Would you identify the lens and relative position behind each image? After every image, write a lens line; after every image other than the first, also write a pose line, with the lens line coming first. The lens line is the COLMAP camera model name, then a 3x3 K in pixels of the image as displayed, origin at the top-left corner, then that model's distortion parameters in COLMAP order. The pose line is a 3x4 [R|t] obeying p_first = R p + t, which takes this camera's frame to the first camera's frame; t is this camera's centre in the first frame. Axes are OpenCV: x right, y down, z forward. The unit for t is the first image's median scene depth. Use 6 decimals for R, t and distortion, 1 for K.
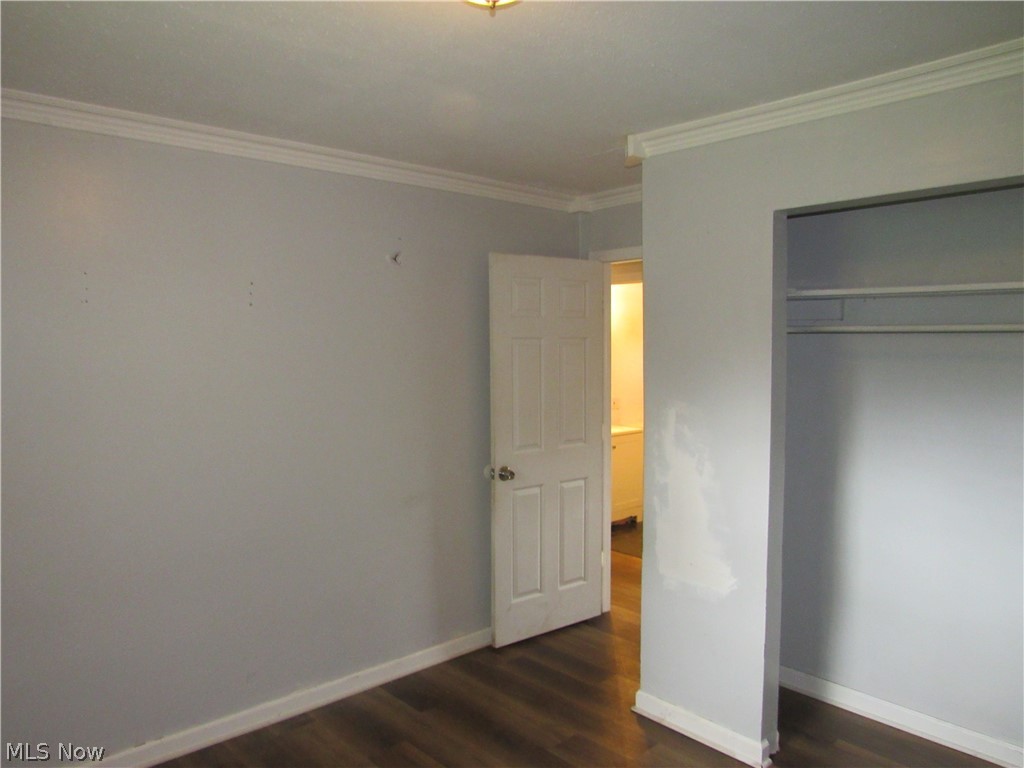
lens RADIAL K [[747.2, 0, 512.0], [0, 747.2, 384.0], [0, 0, 1]] dist [-0.002358, -0.001678]
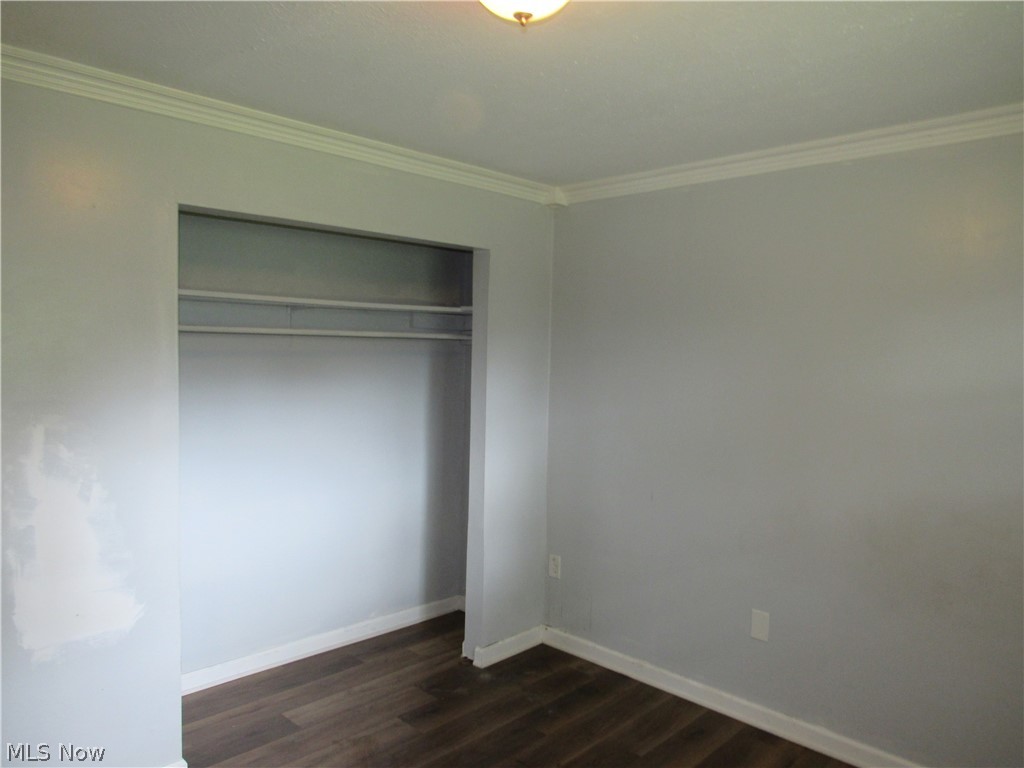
lens RADIAL K [[747.2, 0, 512.0], [0, 747.2, 384.0], [0, 0, 1]] dist [-0.002358, -0.001678]
pose [[-0.048264, -0.058320, 0.997131, -0.969356], [0.027266, 0.997845, 0.059682, -0.072438], [-0.998462, 0.030068, -0.046570, 0.955513]]
